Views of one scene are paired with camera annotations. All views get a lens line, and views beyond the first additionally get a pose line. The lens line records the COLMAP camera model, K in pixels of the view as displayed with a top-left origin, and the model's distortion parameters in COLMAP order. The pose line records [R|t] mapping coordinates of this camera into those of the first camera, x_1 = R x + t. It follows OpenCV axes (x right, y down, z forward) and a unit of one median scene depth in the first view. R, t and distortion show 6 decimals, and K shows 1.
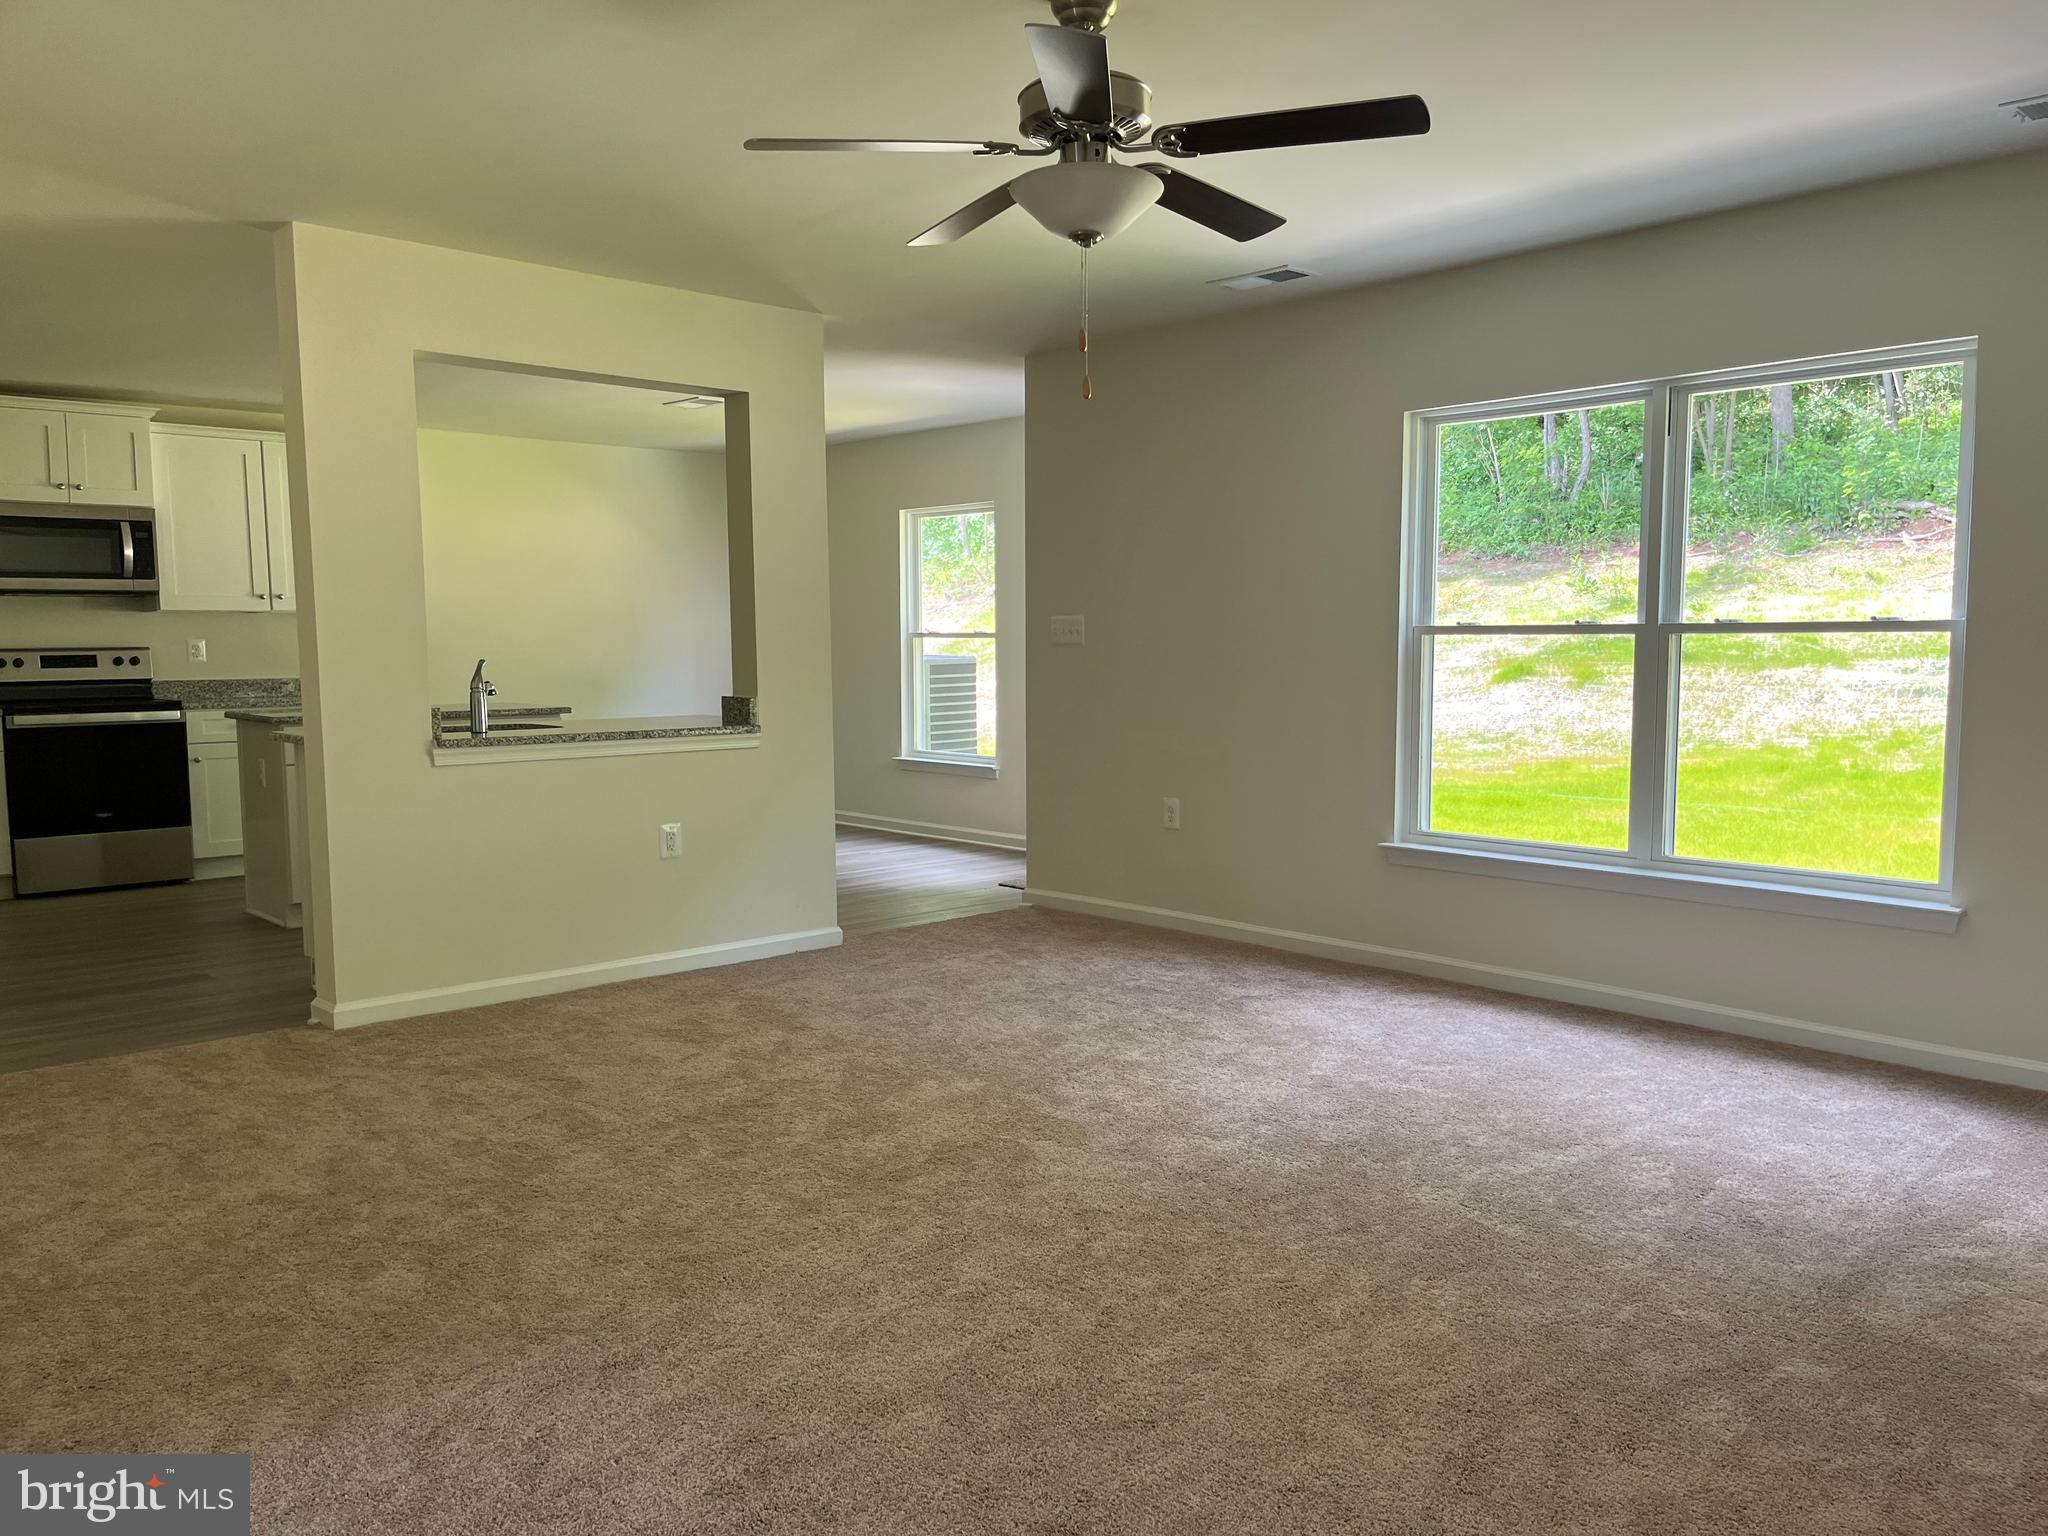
lens RADIAL K [[1548.3, 0, 1038.9], [0, 1548.3, 773.4], [0, 0, 1]] dist [0.056584, -0.041488]
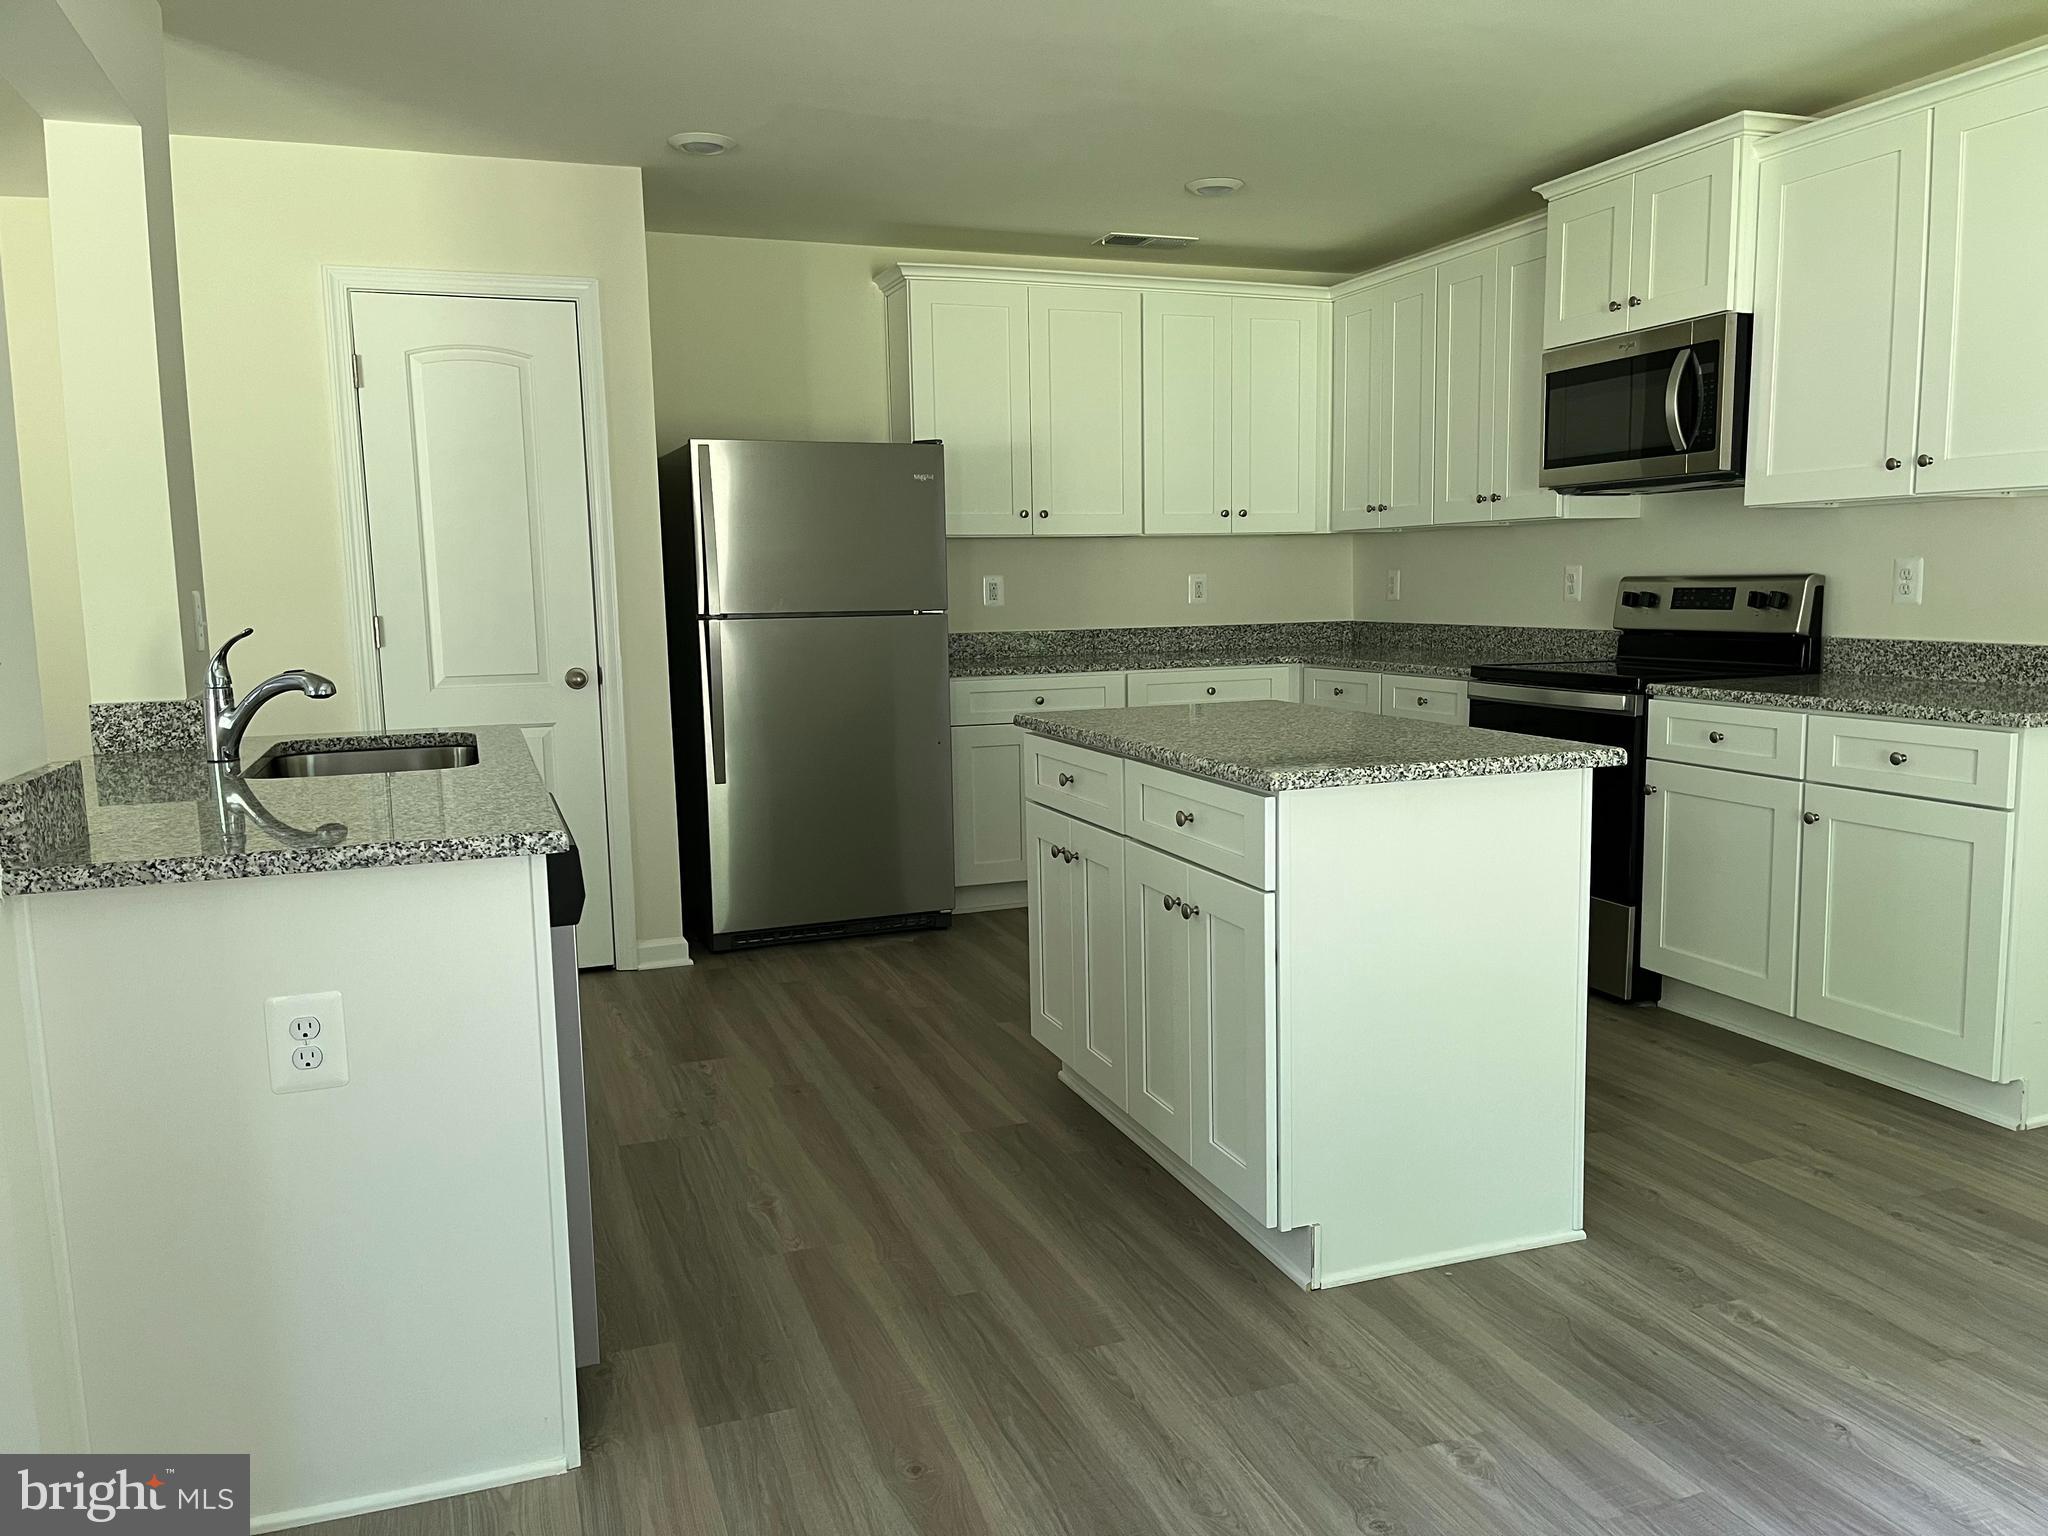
lens RADIAL K [[1548.3, 0, 1035.2], [0, 1548.3, 777.9], [0, 0, 1]] dist [0.056584, -0.041488]
pose [[-0.376946, 0.131339, -0.916876, 0.054821], [-0.058754, 0.984511, 0.165182, -0.148111], [0.924370, 0.116134, -0.363391, 1.675858]]
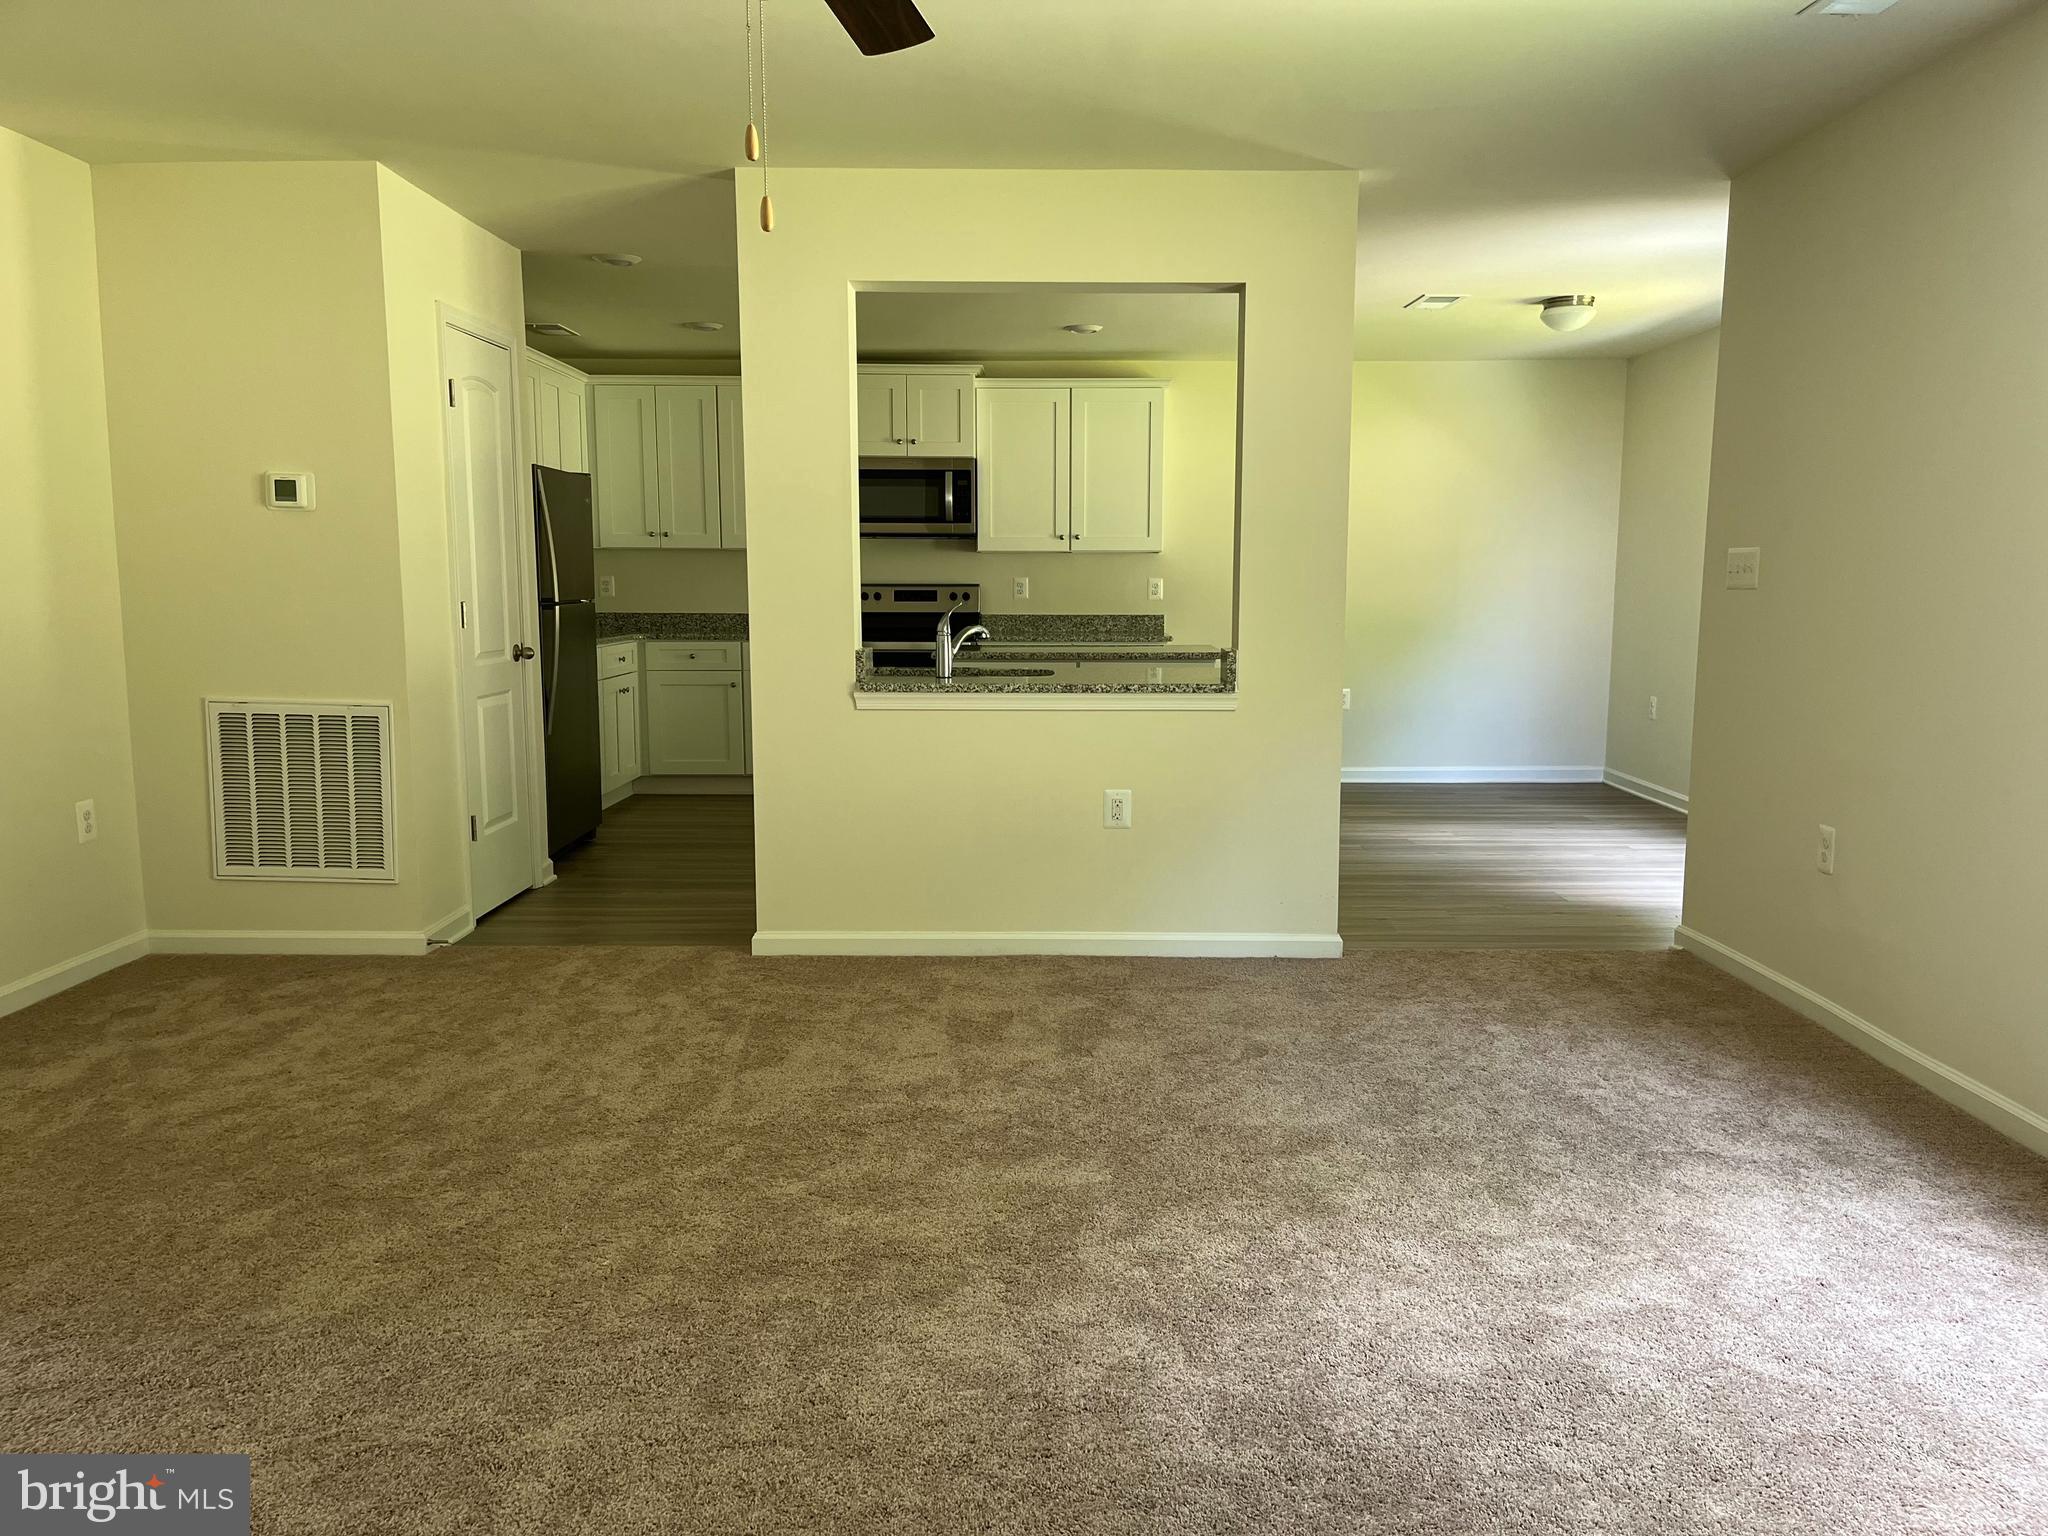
lens RADIAL K [[1548.3, 0, 1034.4], [0, 1548.3, 768.9], [0, 0, 1]] dist [0.056584, -0.041488]
pose [[0.733851, 0.090907, -0.673200, 0.378519], [-0.065284, 0.995856, 0.063311, -0.037939], [0.676166, -0.002511, 0.736745, 0.374464]]
